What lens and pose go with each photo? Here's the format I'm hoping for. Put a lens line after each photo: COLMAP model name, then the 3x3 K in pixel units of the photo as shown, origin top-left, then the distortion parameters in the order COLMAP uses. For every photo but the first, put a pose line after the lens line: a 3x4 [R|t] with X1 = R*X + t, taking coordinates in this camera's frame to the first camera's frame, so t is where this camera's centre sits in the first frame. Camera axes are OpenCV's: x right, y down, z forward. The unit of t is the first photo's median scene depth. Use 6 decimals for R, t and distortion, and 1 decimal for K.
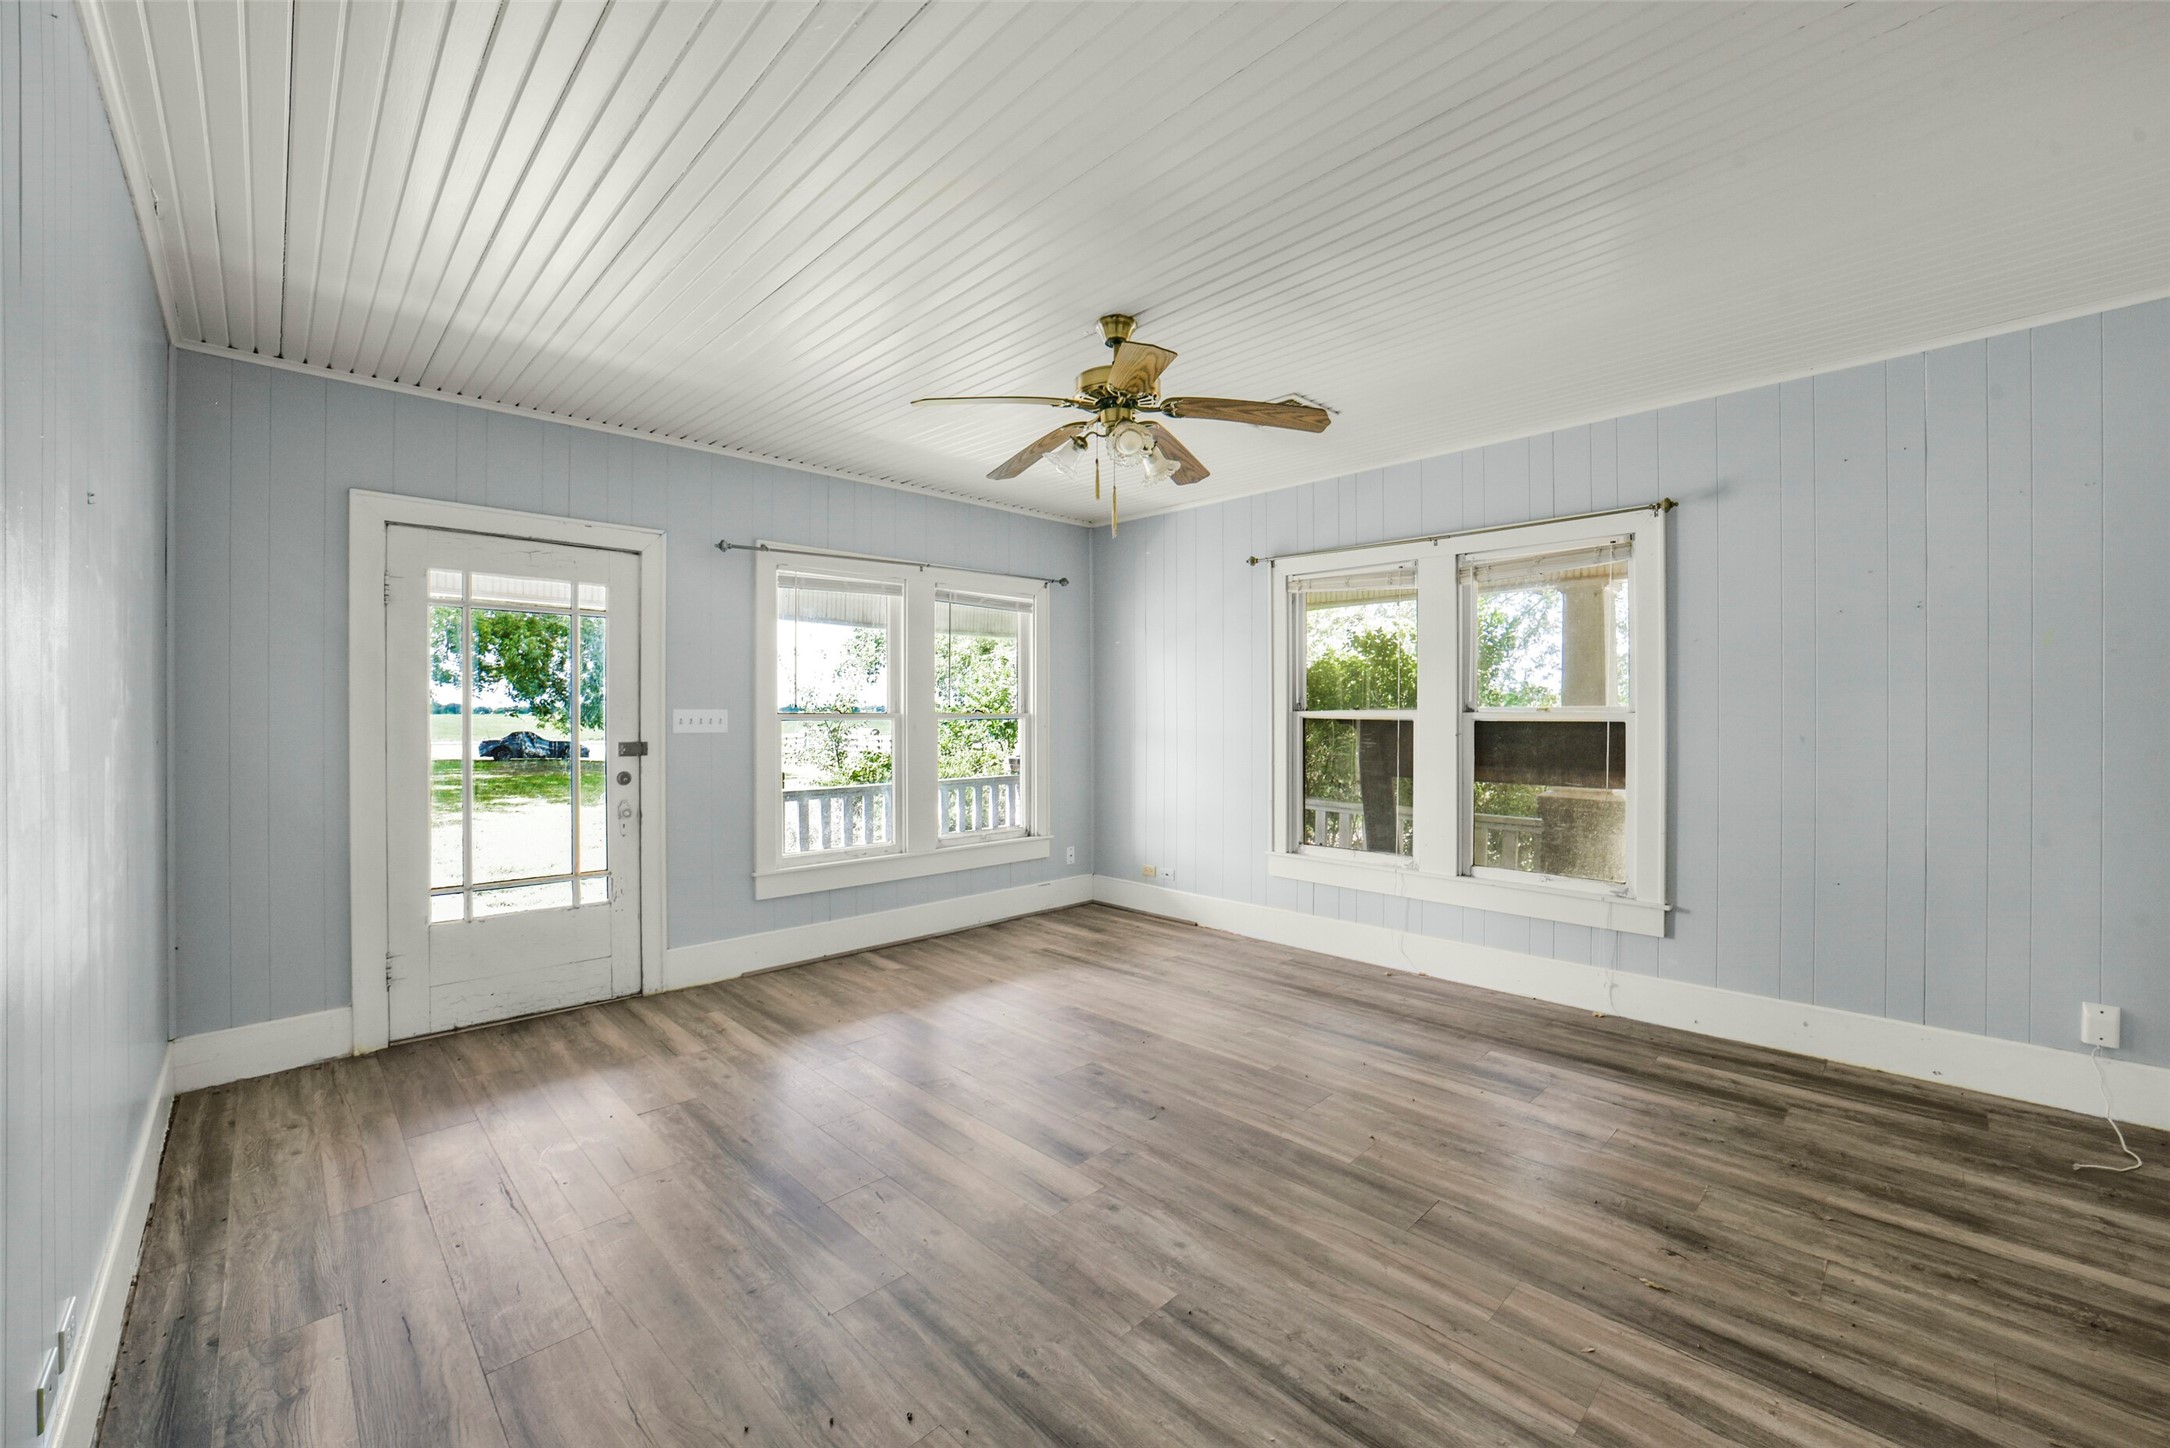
lens RADIAL K [[857.1, 0, 1092.2], [0, 857.1, 706.6], [0, 0, 1]] dist [-0.041485, 0.009884]
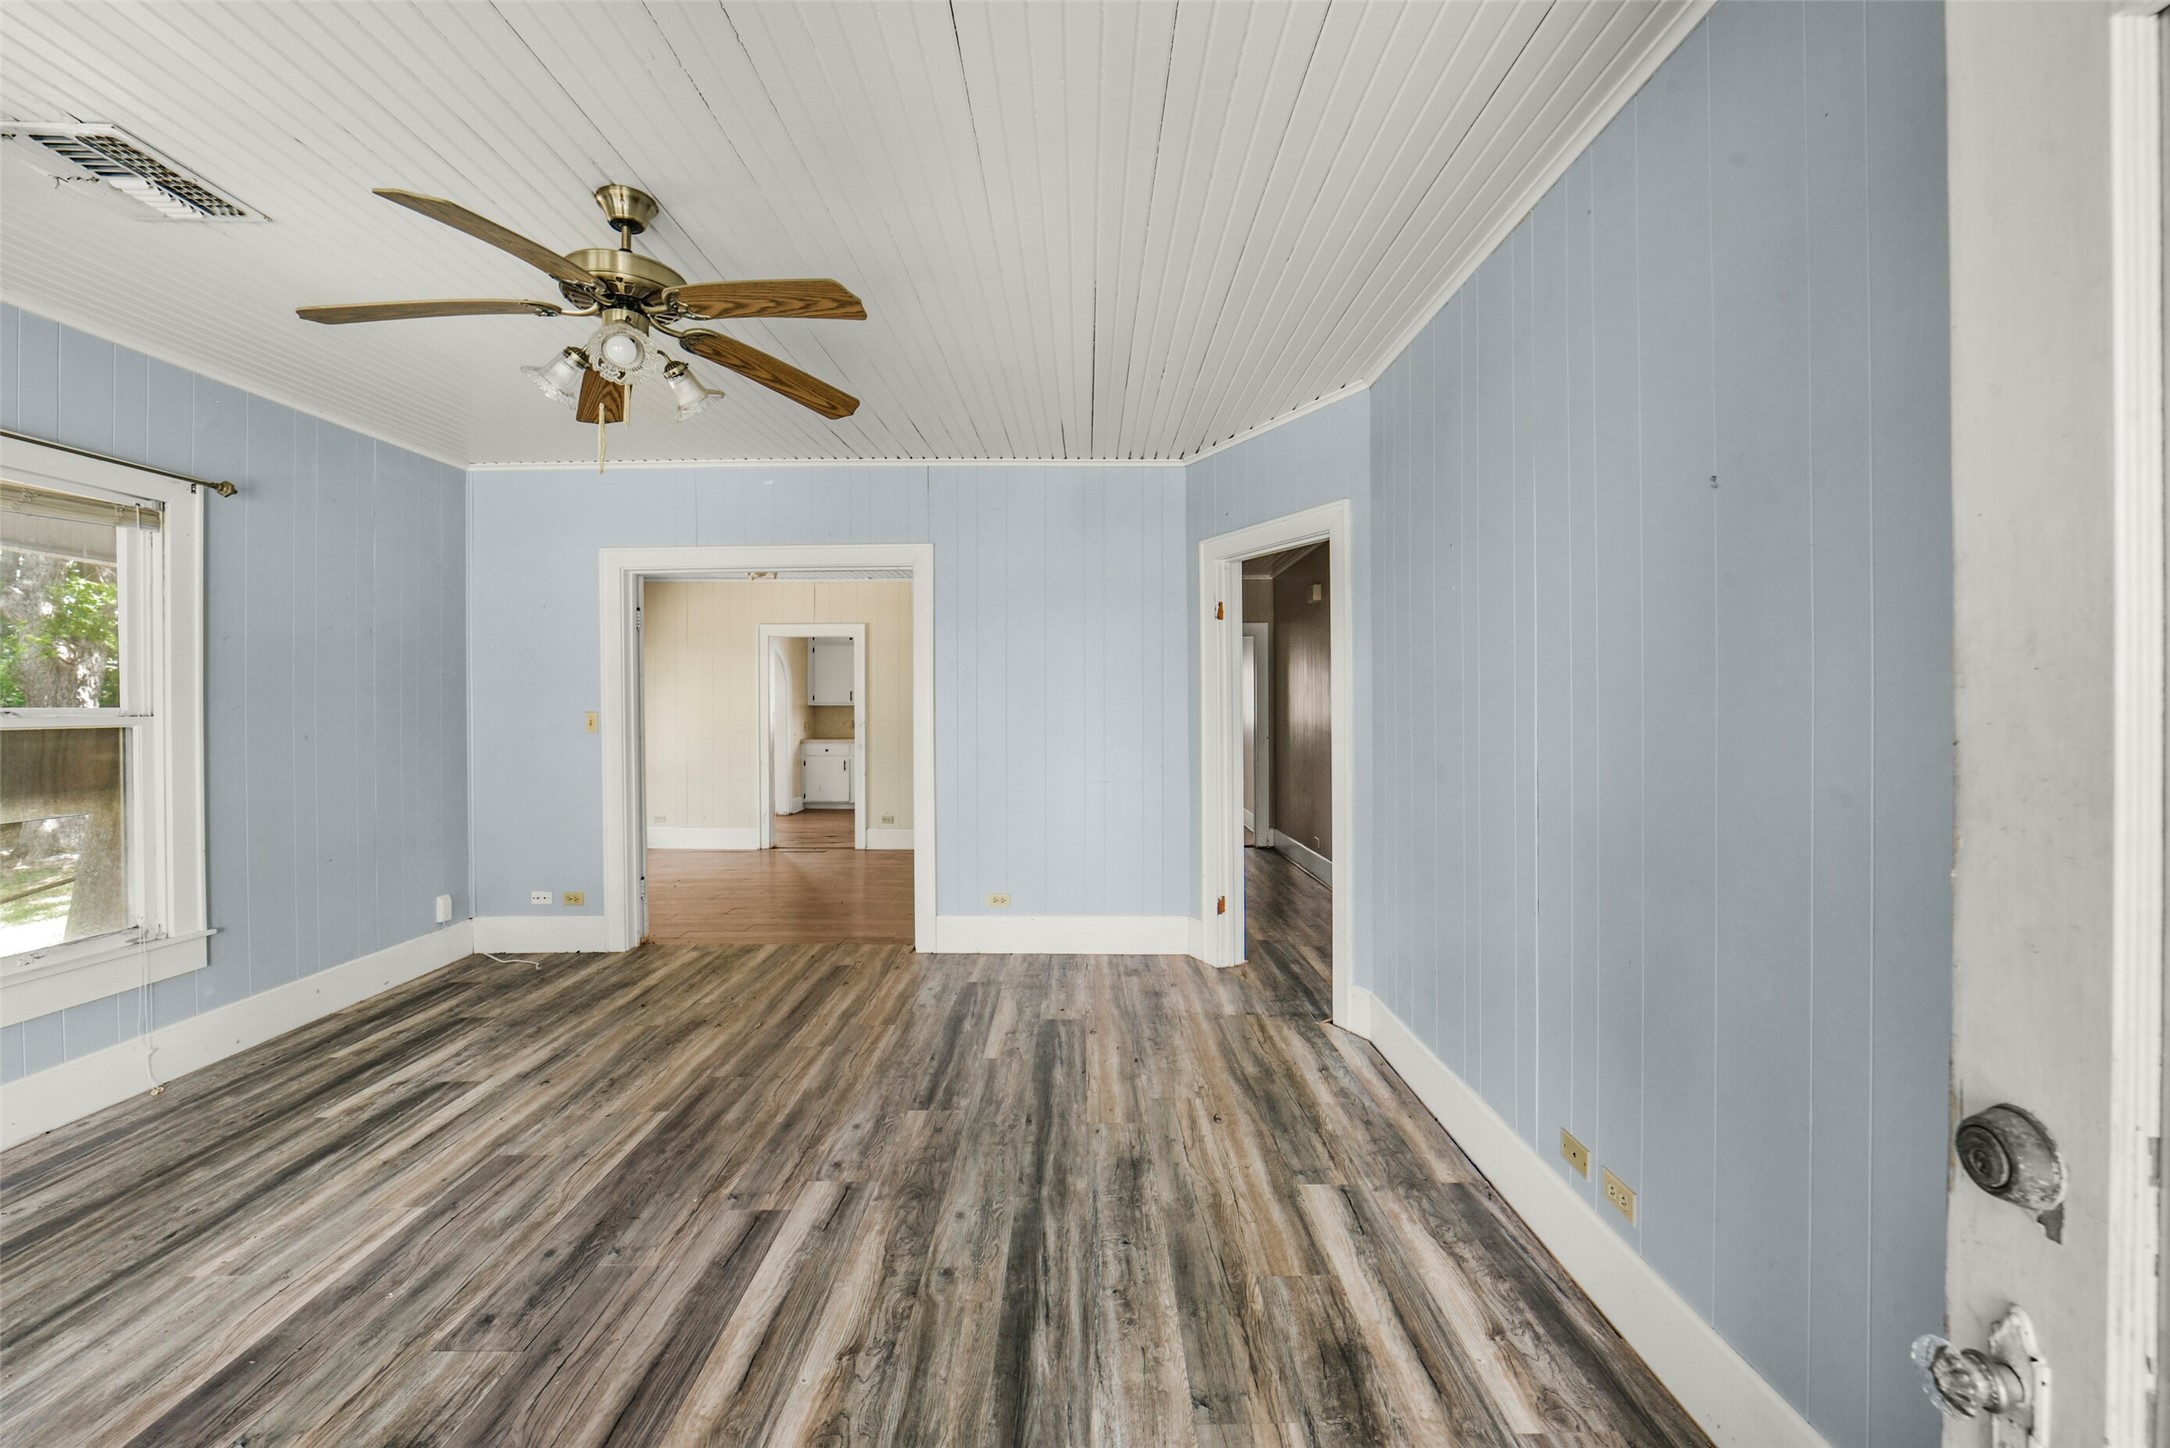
lens RADIAL K [[857.1, 0, 1092.2], [0, 857.1, 706.6], [0, 0, 1]] dist [-0.041485, 0.009884]
pose [[-0.718363, 0.003371, 0.695661, -0.707103], [0.002155, 0.999994, -0.002620, 0.002109], [-0.695666, -0.000382, -0.718366, 1.127147]]
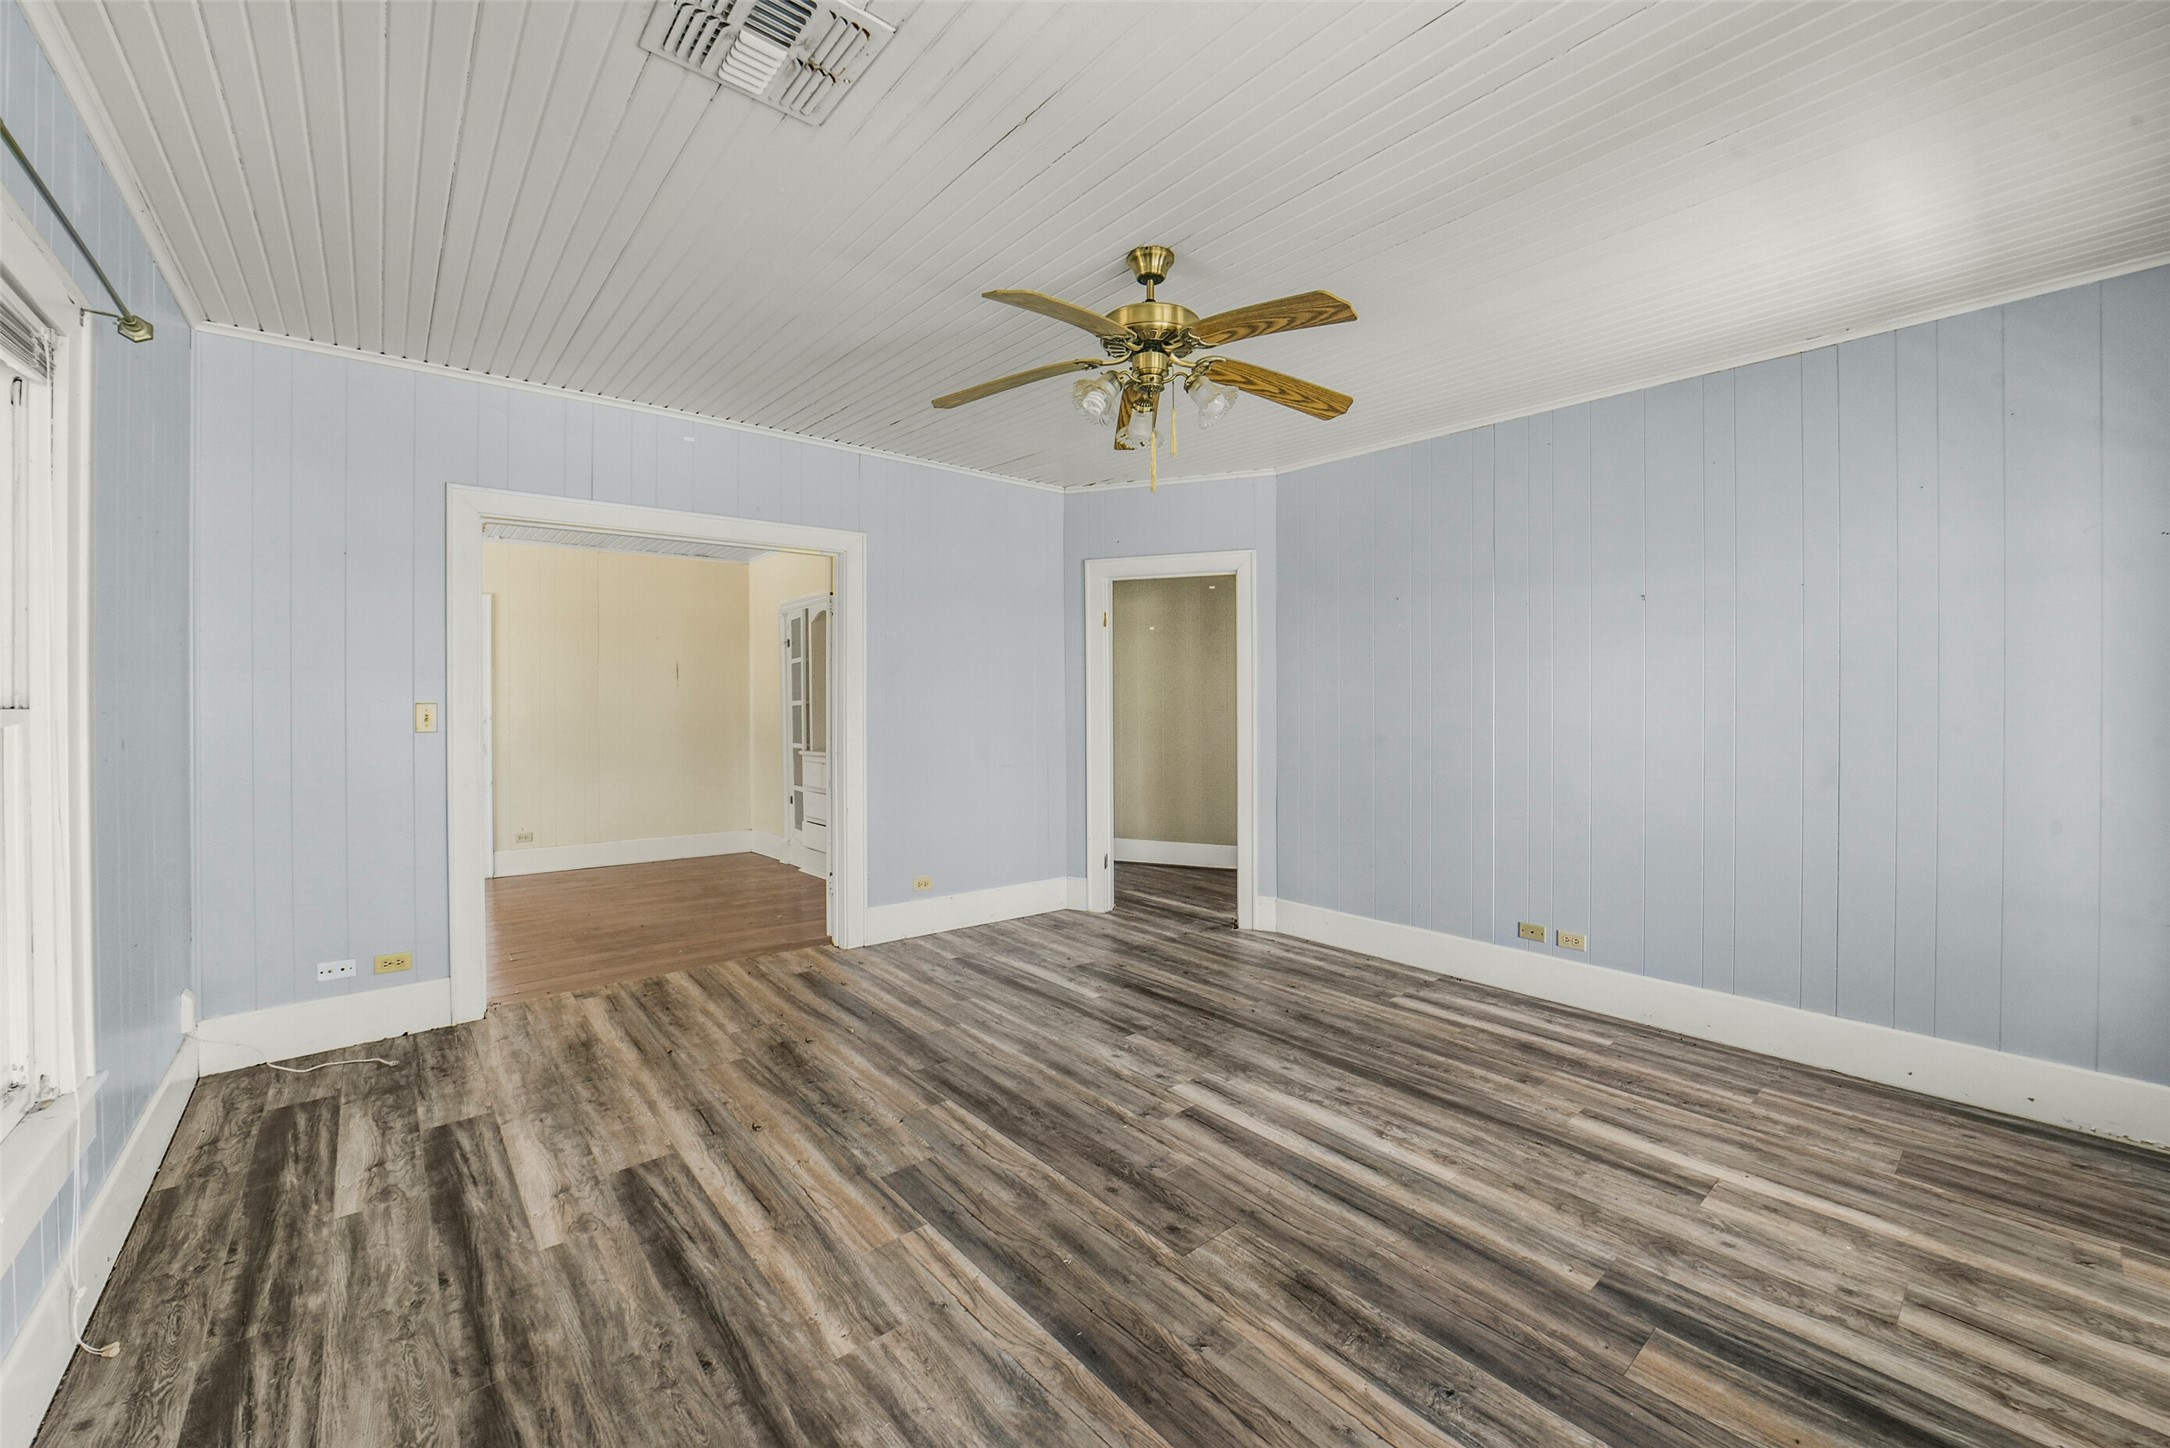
lens RADIAL K [[857.1, 0, 1092.2], [0, 857.1, 706.6], [0, 0, 1]] dist [-0.041485, 0.009884]
pose [[-0.997130, 0.002709, 0.075654, 0.020185], [0.003051, 0.999986, 0.004395, 0.006005], [-0.075641, 0.004613, -0.997124, 1.689154]]
